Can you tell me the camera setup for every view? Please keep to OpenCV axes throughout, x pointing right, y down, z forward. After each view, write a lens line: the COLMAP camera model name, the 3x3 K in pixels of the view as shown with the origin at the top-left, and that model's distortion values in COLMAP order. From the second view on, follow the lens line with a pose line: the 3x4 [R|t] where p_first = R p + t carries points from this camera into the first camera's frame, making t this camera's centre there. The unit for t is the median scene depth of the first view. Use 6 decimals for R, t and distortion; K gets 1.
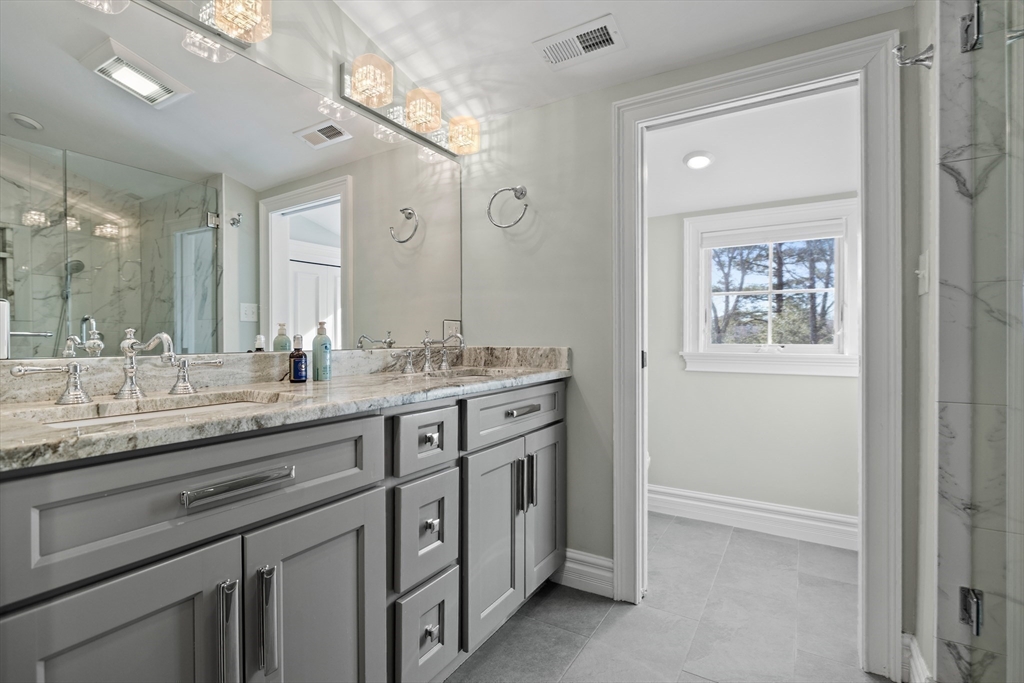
lens RADIAL K [[480.6, 0, 516.2], [0, 480.6, 342.5], [0, 0, 1]] dist [-0.005466, -0.000350]
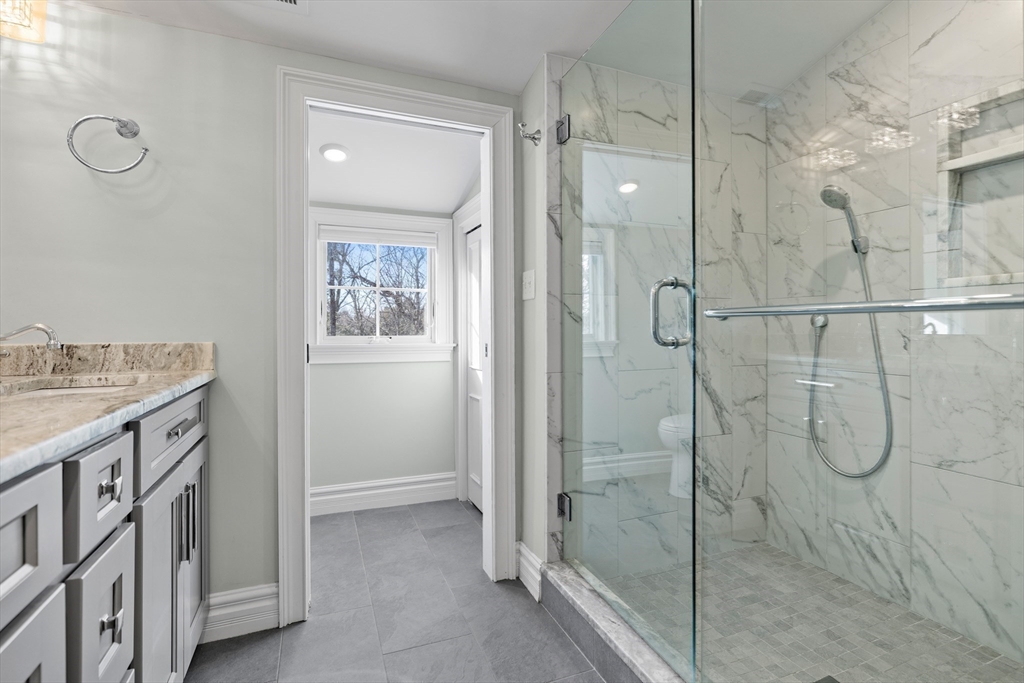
lens RADIAL K [[480.6, 0, 514.0], [0, 480.6, 331.5], [0, 0, 1]] dist [-0.005466, -0.000350]
pose [[0.599729, -0.002665, 0.800199, -0.228711], [0.009608, 0.999946, -0.003871, 0.000198], [-0.800145, 0.010010, 0.599723, 0.116695]]
